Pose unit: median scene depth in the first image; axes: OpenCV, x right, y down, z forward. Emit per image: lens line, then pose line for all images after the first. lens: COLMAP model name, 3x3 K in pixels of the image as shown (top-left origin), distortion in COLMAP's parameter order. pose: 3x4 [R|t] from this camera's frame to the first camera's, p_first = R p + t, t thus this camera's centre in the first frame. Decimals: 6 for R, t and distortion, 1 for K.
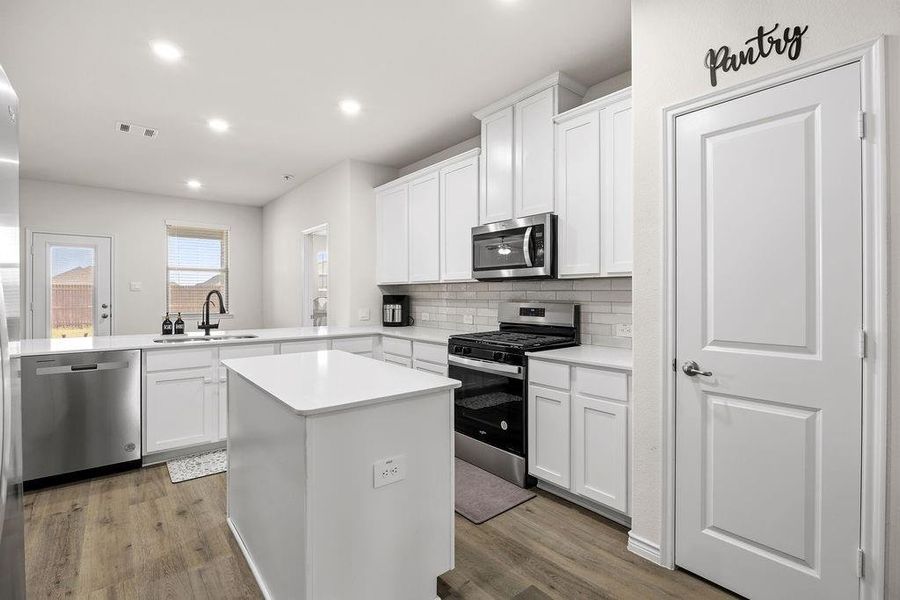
lens RADIAL K [[424.9, 0, 453.6], [0, 424.9, 290.5], [0, 0, 1]] dist [-0.002286, -0.000140]
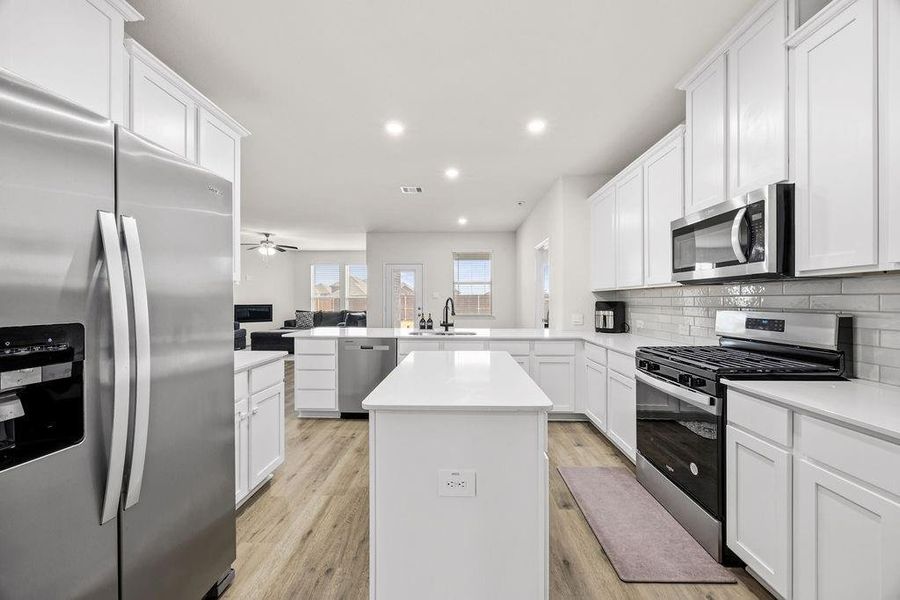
lens RADIAL K [[349.5, 0, 458.5], [0, 349.5, 298.4], [0, 0, 1]] dist [-0.000066, -0.000023]
pose [[0.749782, -0.005486, -0.661663, 0.196179], [0.006813, 0.999977, -0.000572, 0.002727], [0.661650, -0.004079, 0.749801, 0.210680]]
